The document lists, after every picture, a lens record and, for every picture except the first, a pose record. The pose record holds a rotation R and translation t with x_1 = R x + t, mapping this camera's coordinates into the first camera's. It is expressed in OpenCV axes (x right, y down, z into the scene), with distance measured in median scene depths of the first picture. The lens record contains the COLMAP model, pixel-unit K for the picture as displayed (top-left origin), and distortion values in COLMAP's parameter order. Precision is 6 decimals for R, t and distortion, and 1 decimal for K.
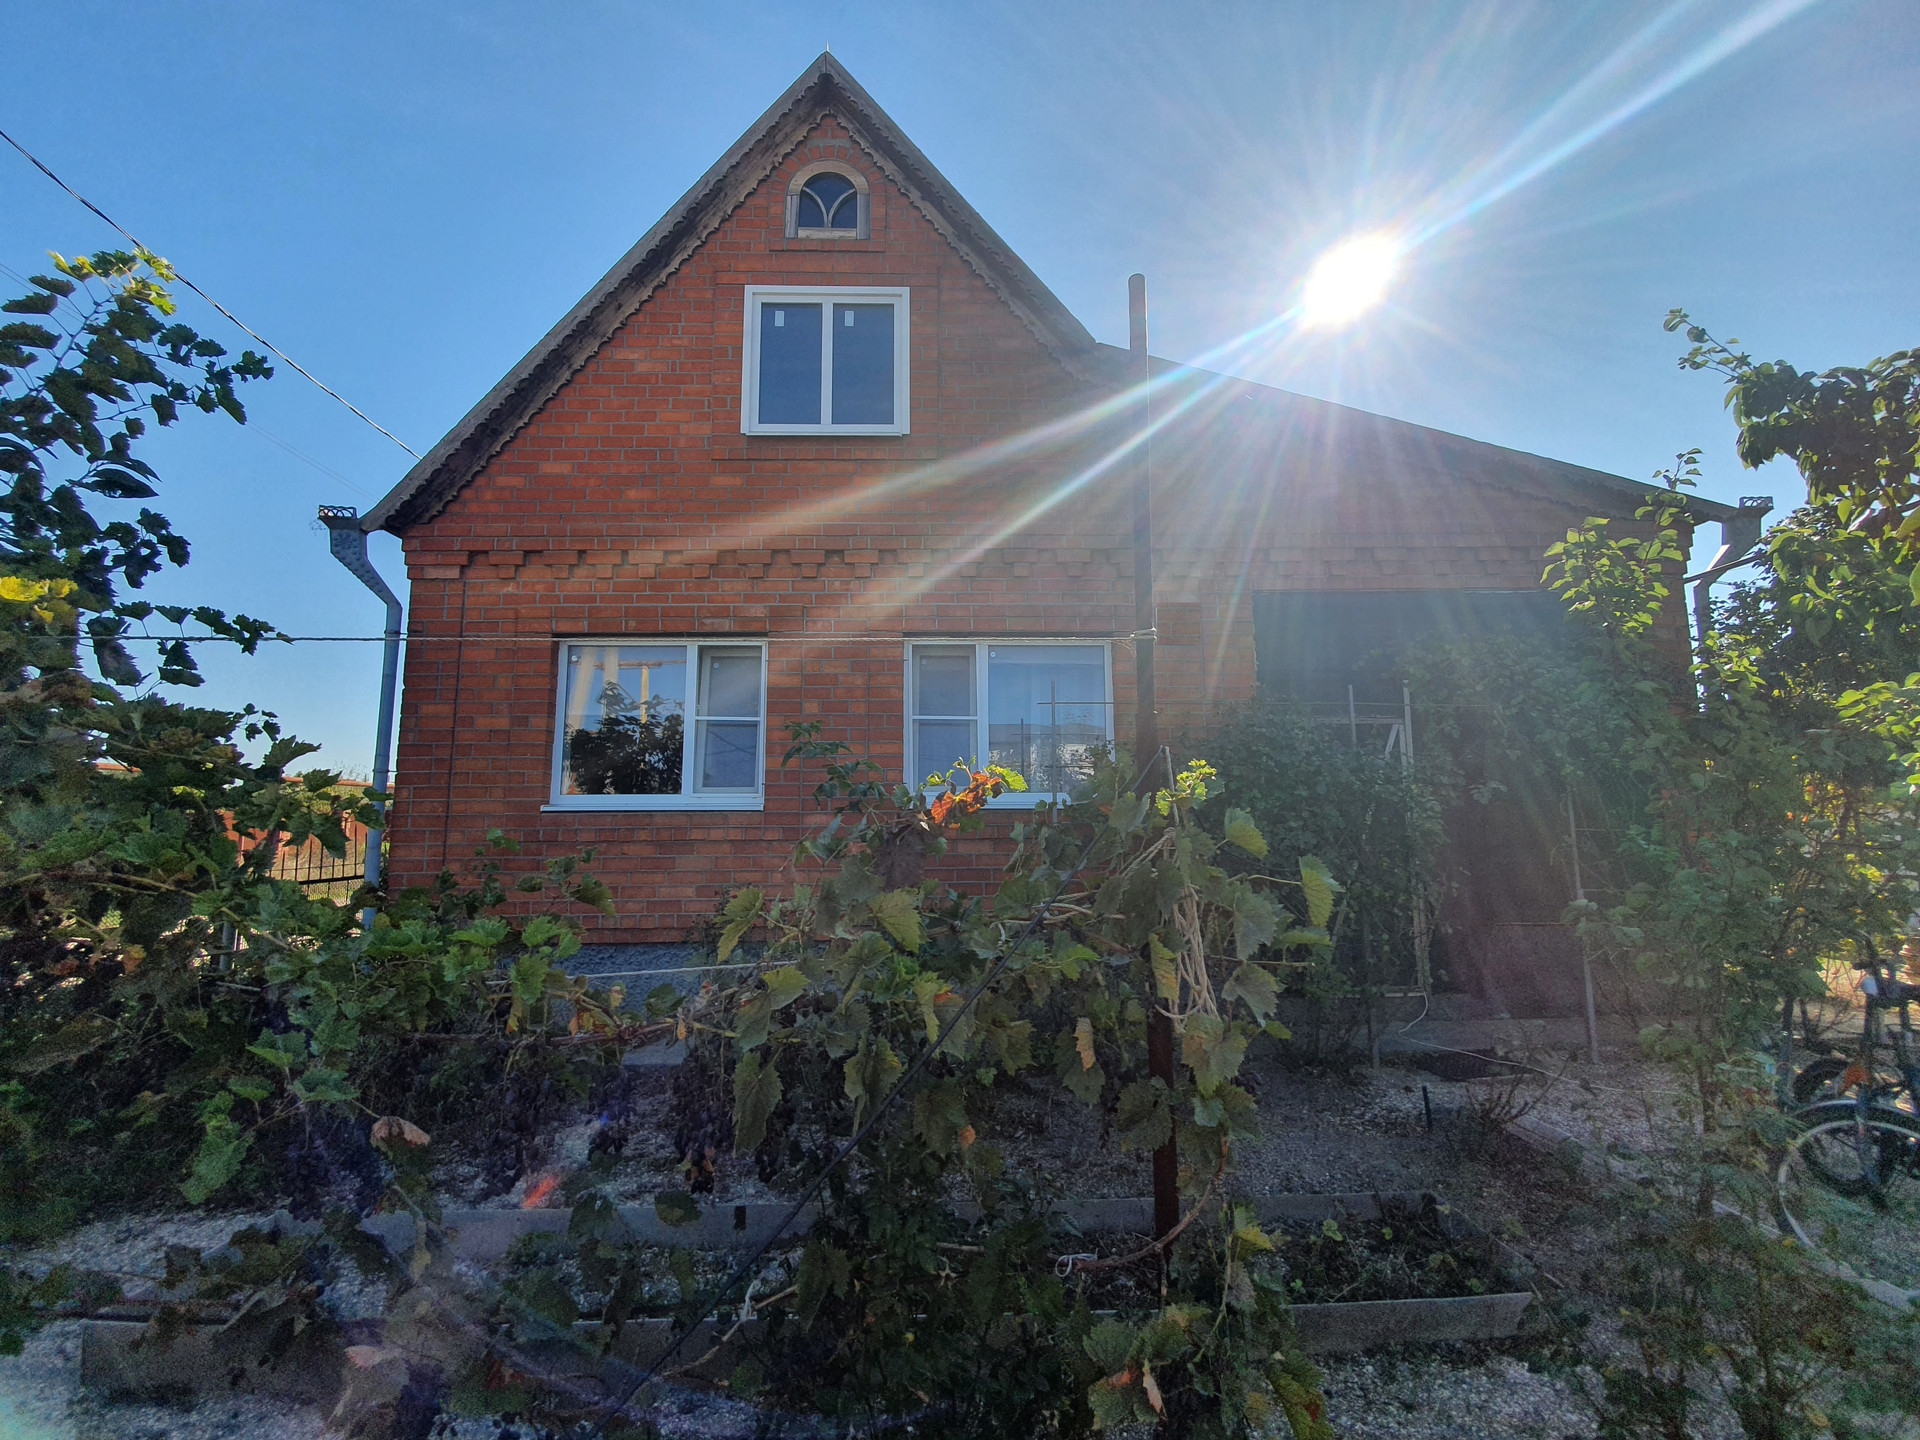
lens RADIAL K [[771.9, 0, 965.8], [0, 771.9, 719.5], [0, 0, 1]] dist [-0.019624, -0.002456]
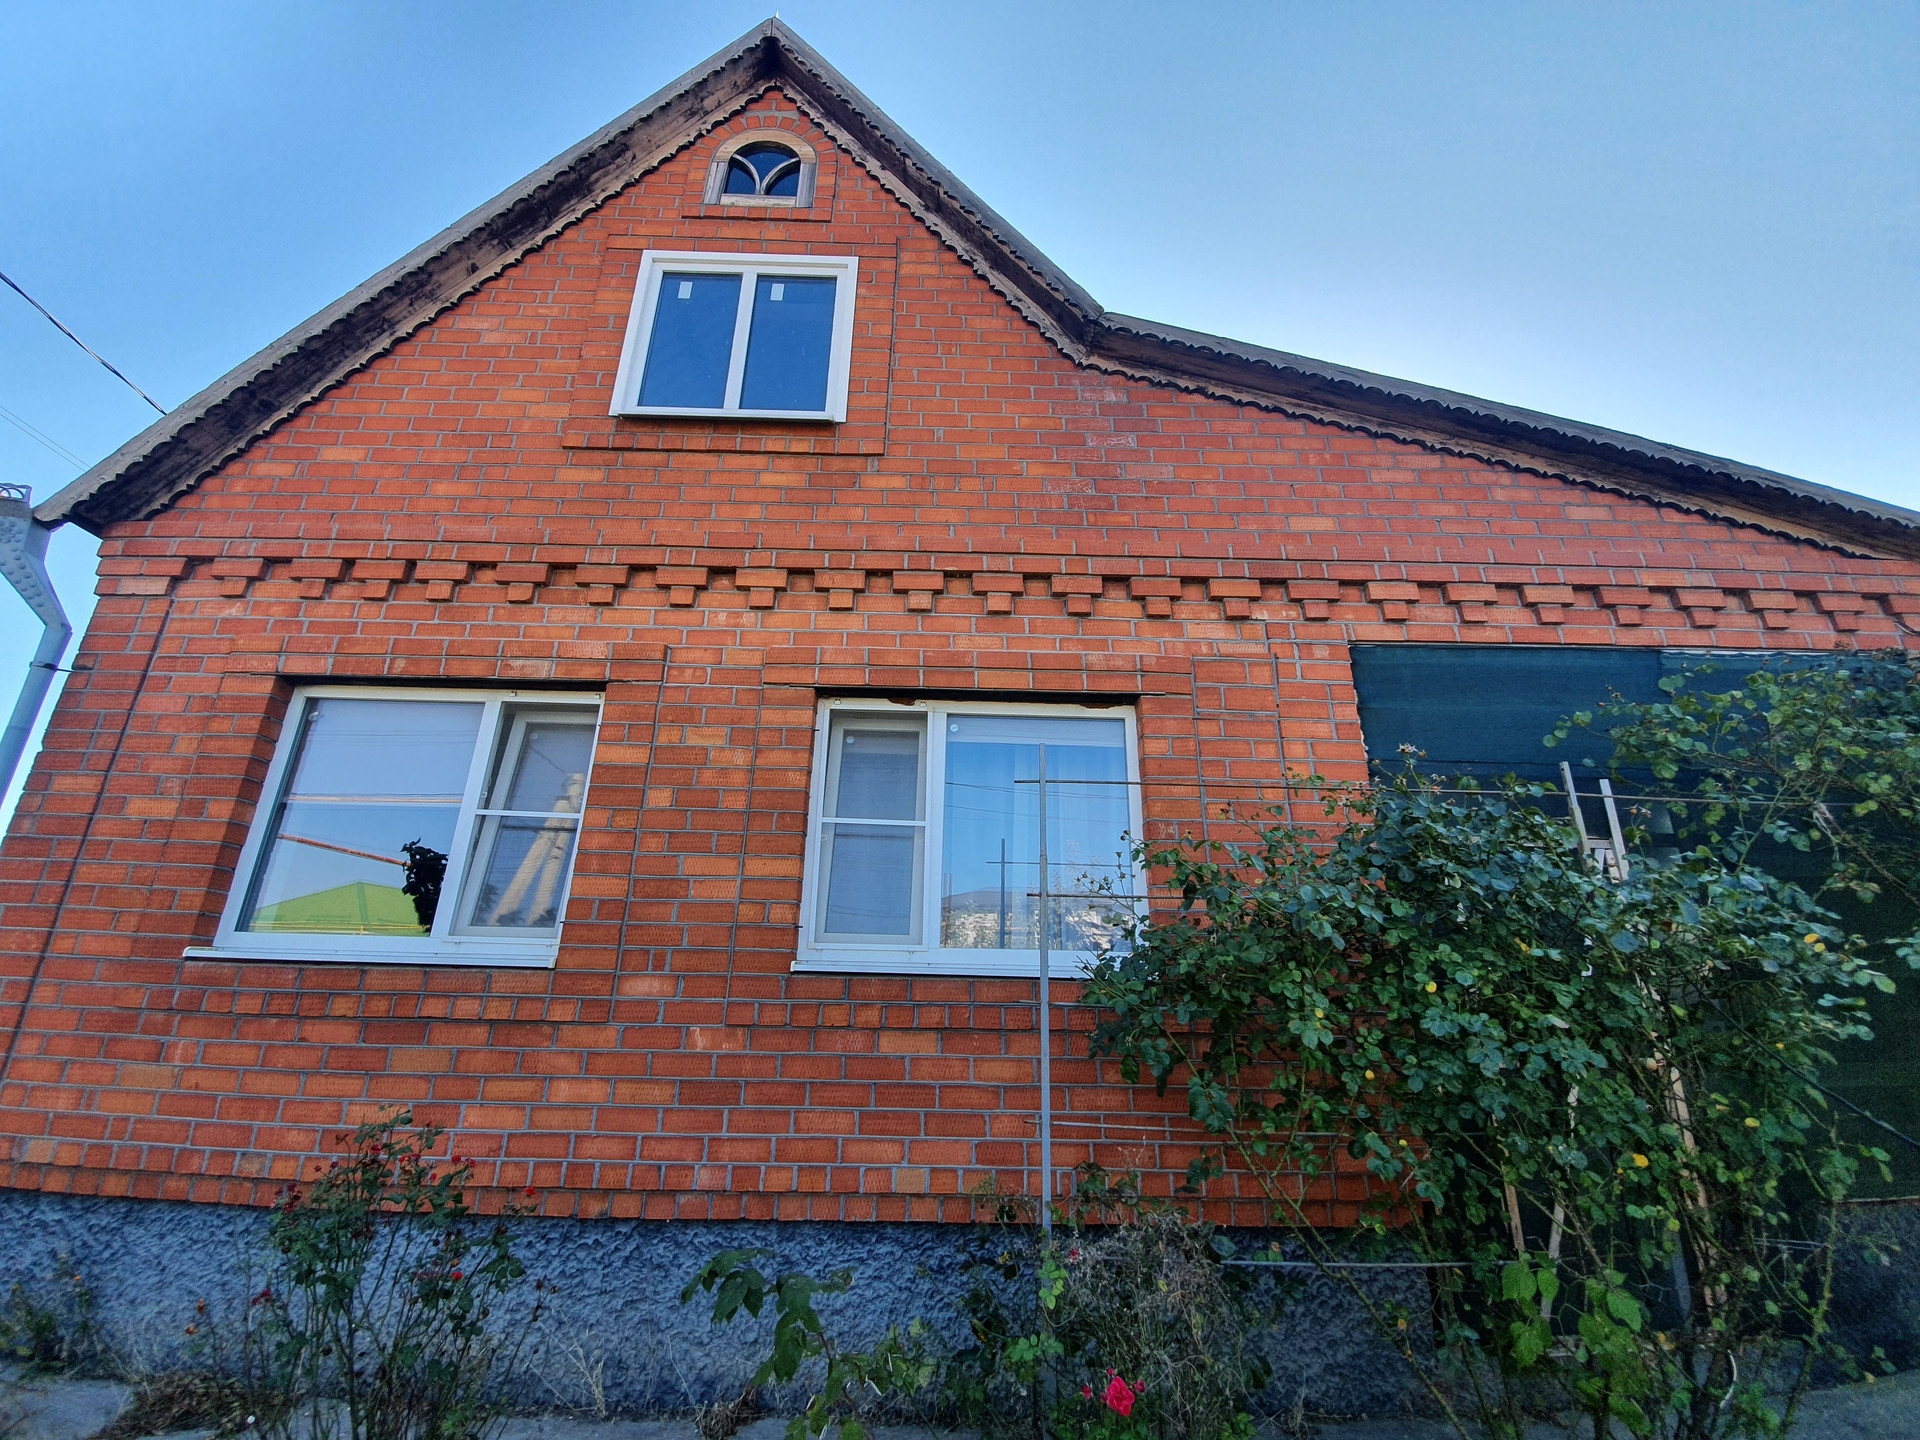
lens RADIAL K [[771.9, 0, 956.7], [0, 771.9, 723.5], [0, 0, 1]] dist [-0.019624, -0.002456]
pose [[0.999732, 0.022664, -0.004751, 0.039870], [-0.023157, 0.979057, -0.202265, 0.043418], [0.000068, 0.202320, 0.979319, 0.364597]]
